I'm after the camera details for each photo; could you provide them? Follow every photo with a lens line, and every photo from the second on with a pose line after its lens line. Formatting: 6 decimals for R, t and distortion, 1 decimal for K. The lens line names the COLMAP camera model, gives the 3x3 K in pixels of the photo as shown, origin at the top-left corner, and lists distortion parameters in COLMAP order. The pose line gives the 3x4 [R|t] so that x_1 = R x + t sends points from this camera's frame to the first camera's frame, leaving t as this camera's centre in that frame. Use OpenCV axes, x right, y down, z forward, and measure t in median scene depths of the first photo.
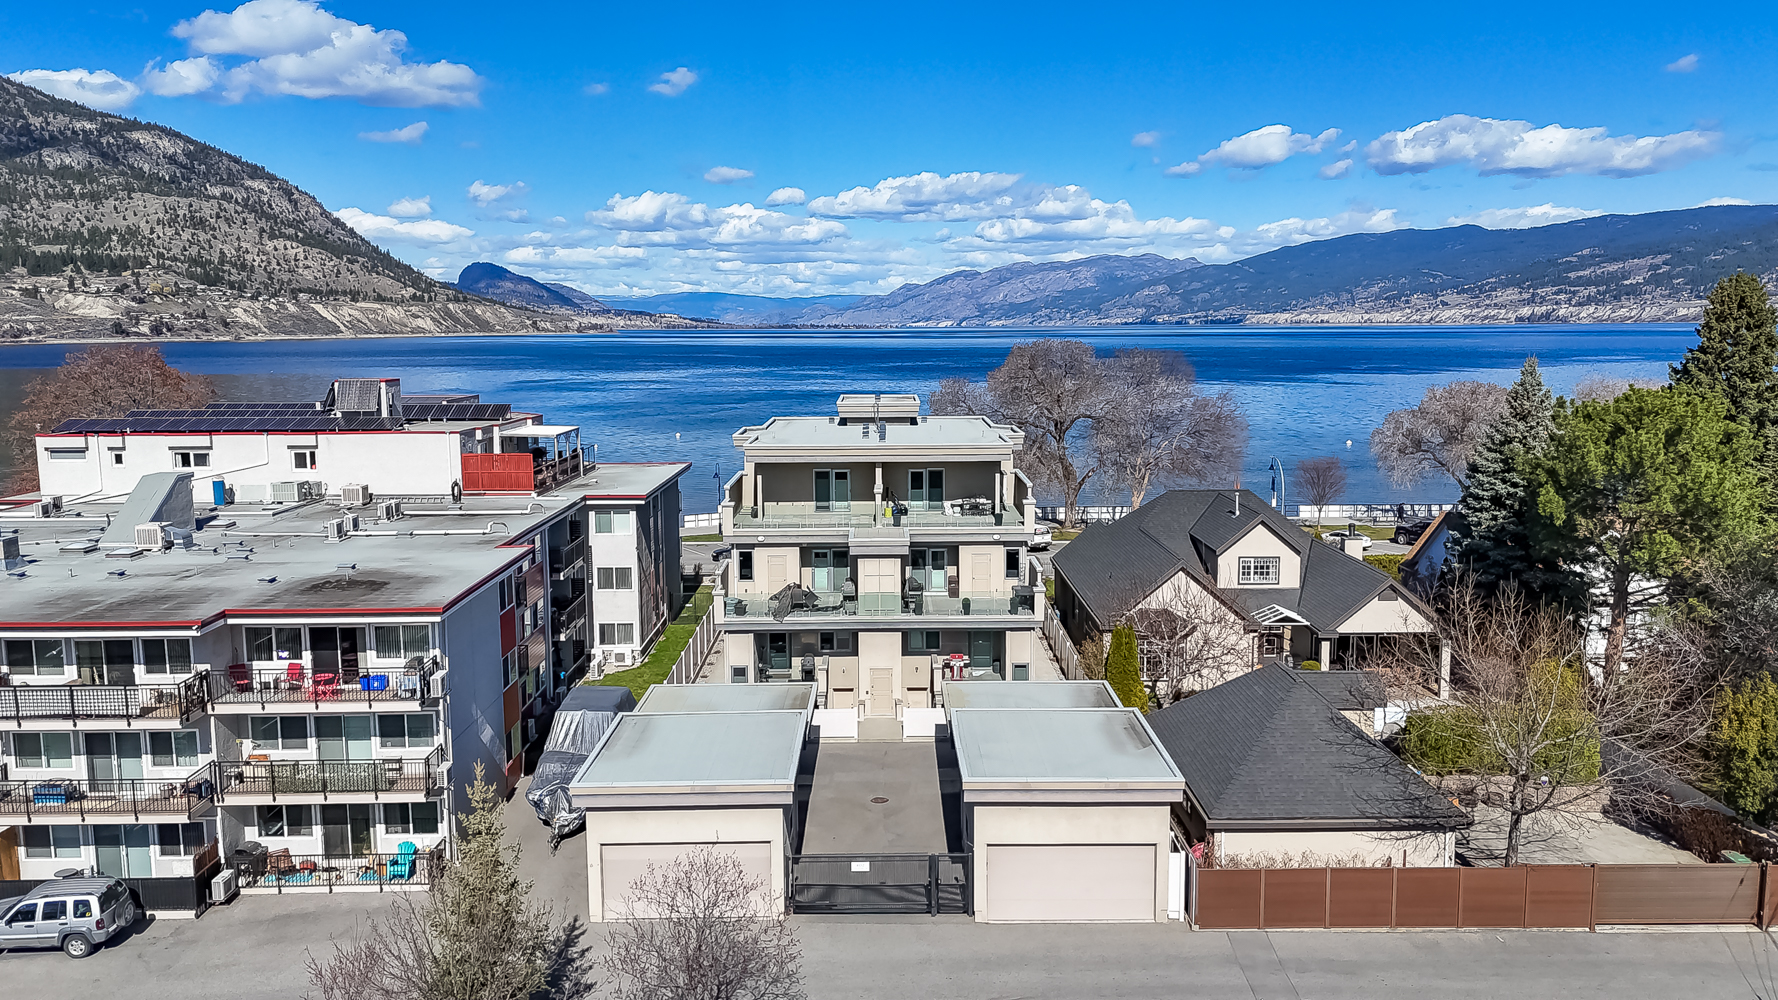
lens RADIAL K [[1304.8, 0, 871.5], [0, 1304.8, 506.9], [0, 0, 1]] dist [0.069088, -0.060685]
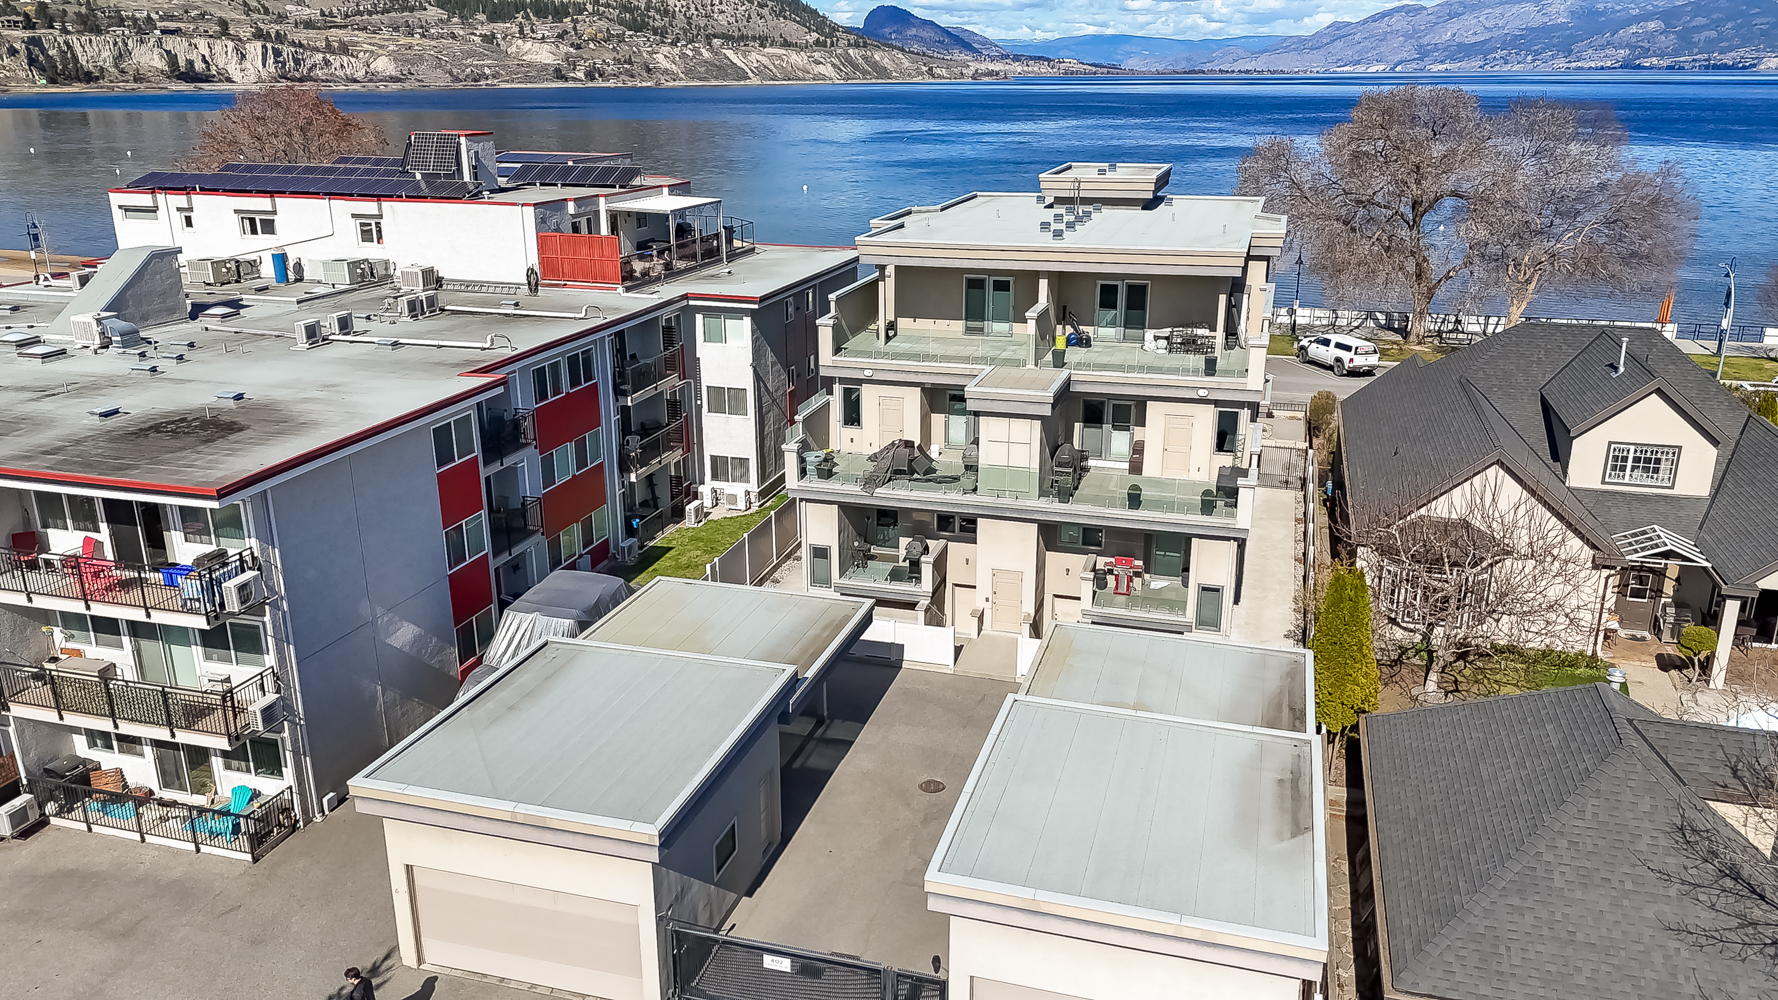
lens RADIAL K [[1304.8, 0, 874.7], [0, 1304.8, 508.2], [0, 0, 1]] dist [0.069088, -0.060685]
pose [[0.958406, 0.094499, -0.269311, 0.116551], [-0.044034, 0.981256, 0.187609, -0.036301], [0.281992, -0.167946, 0.944603, 0.290247]]
